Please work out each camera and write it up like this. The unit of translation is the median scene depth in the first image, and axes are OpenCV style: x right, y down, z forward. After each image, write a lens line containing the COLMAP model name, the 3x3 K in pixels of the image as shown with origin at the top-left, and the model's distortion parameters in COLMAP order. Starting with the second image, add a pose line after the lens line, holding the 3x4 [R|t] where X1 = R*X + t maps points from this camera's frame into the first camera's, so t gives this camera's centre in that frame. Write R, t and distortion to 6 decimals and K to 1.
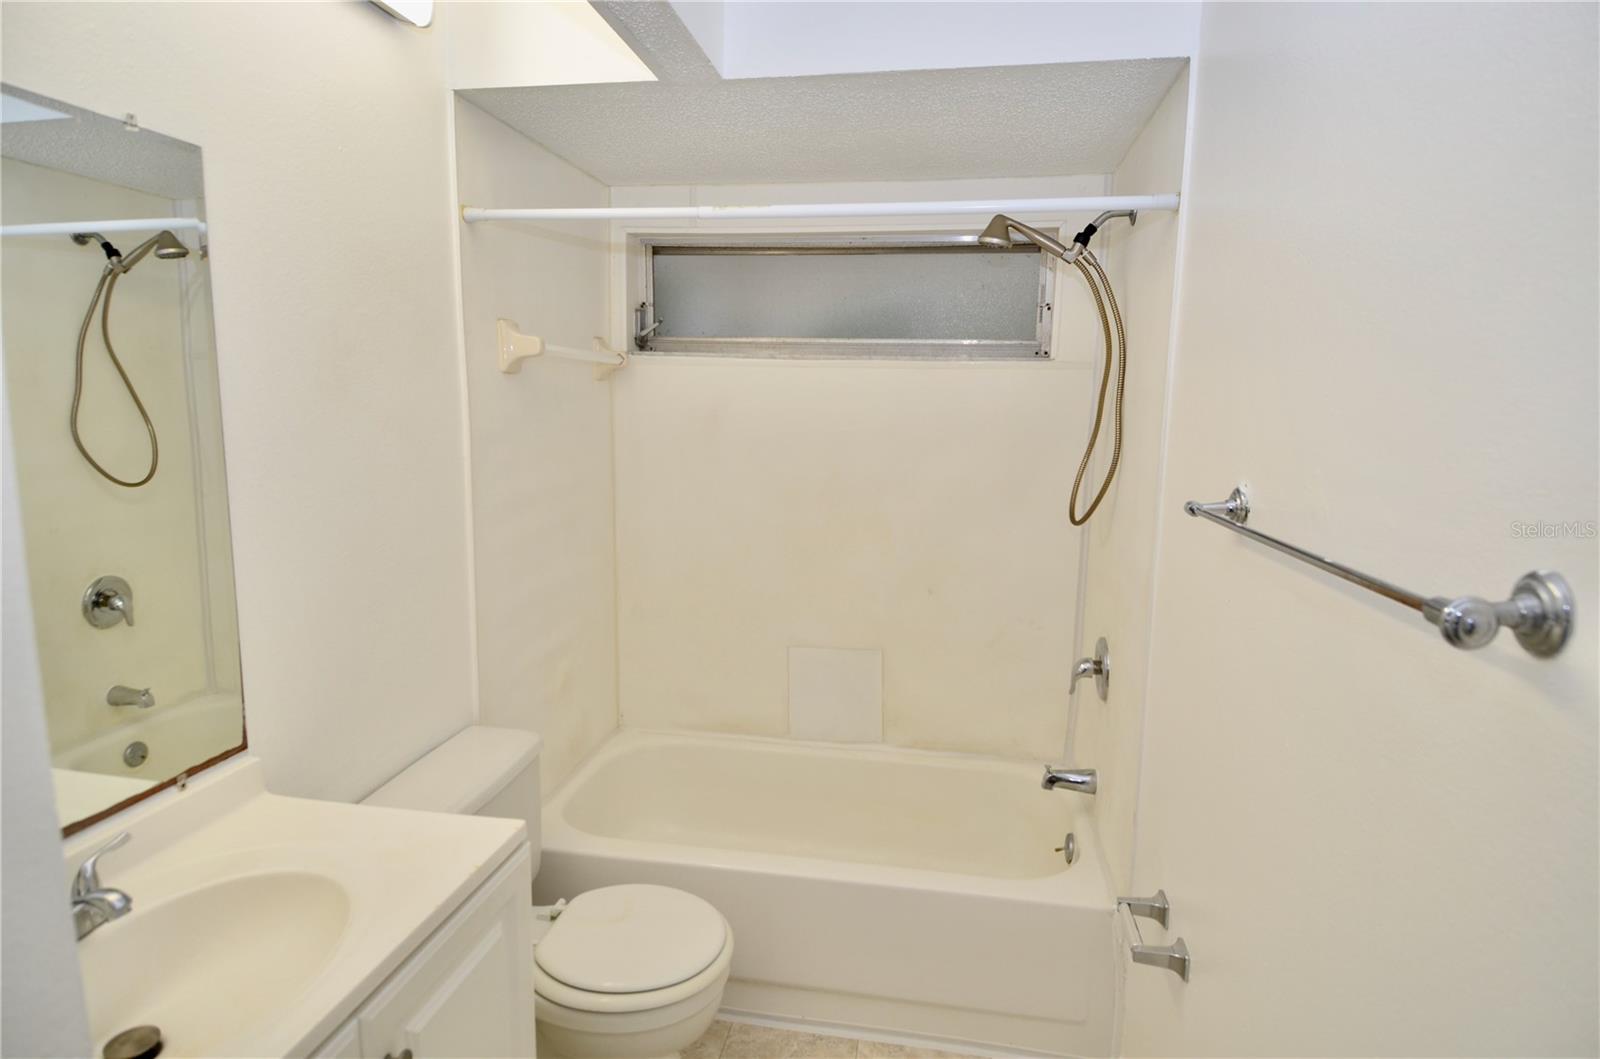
lens RADIAL K [[825.2, 0, 823.0], [0, 825.2, 522.1], [0, 0, 1]] dist [0.050492, -0.055481]
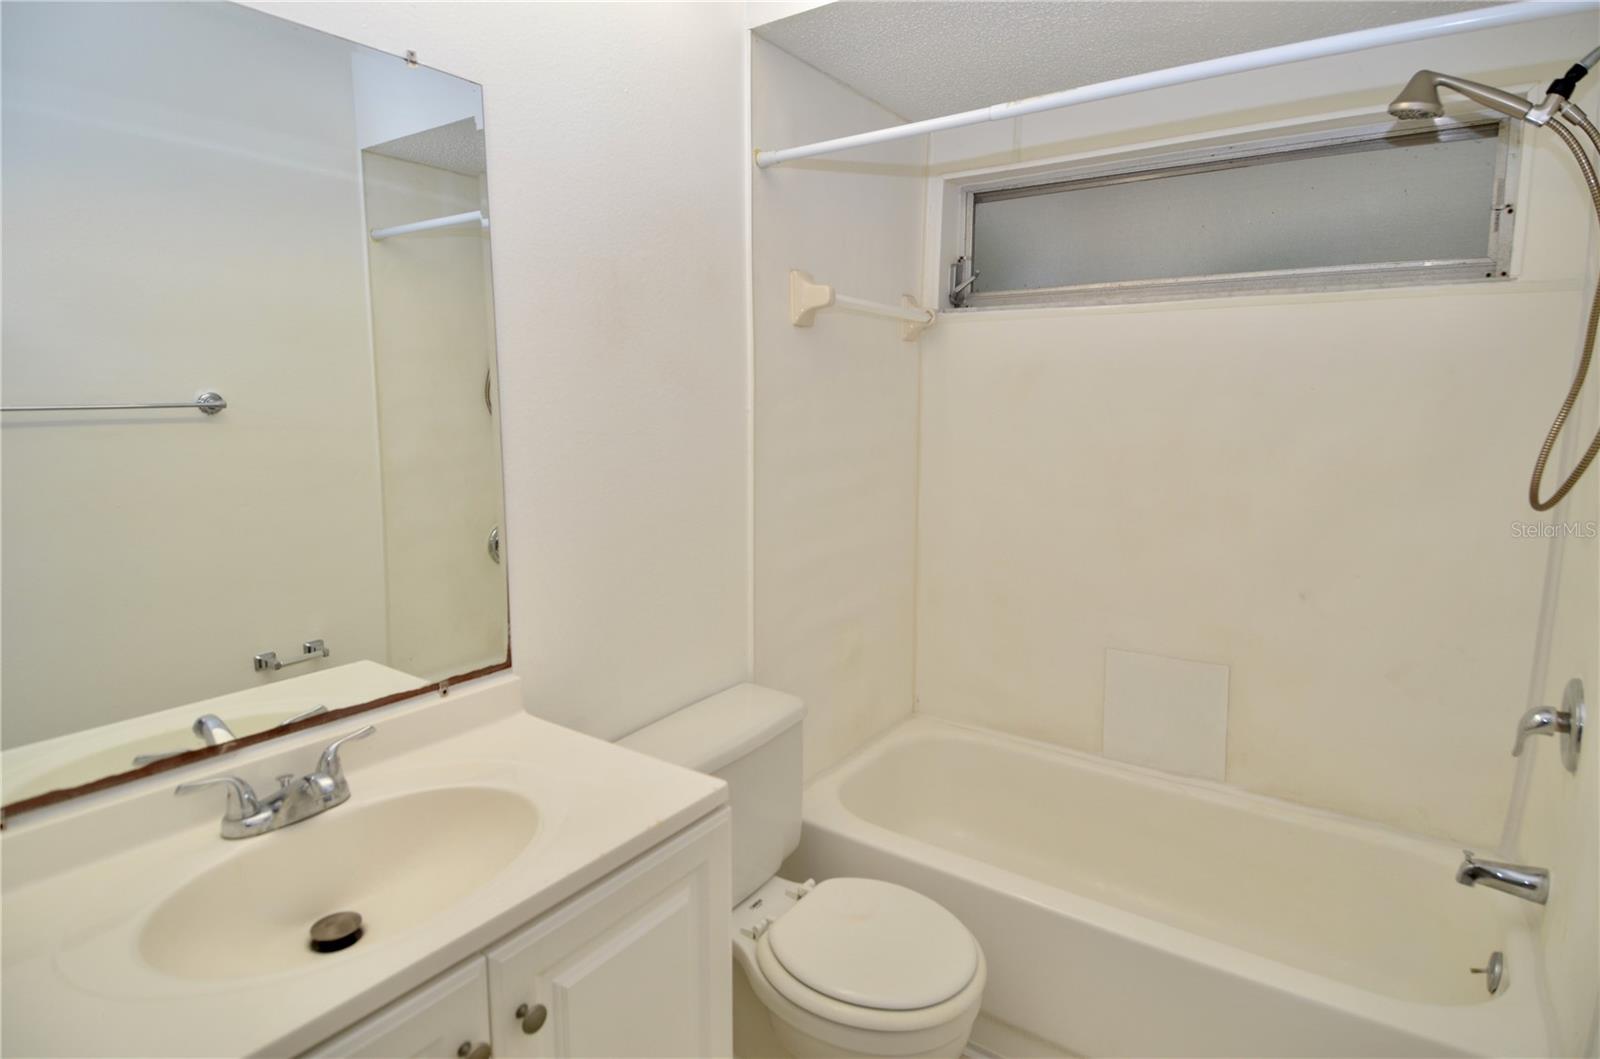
lens RADIAL K [[837.7, 0, 806.6], [0, 837.7, 517.3], [0, 0, 1]] dist [0.028676, -0.036804]
pose [[0.903445, 0.049528, -0.425834, 0.055024], [-0.050624, 0.998679, 0.008753, 0.033966], [0.425705, 0.013650, 0.904759, 0.121173]]
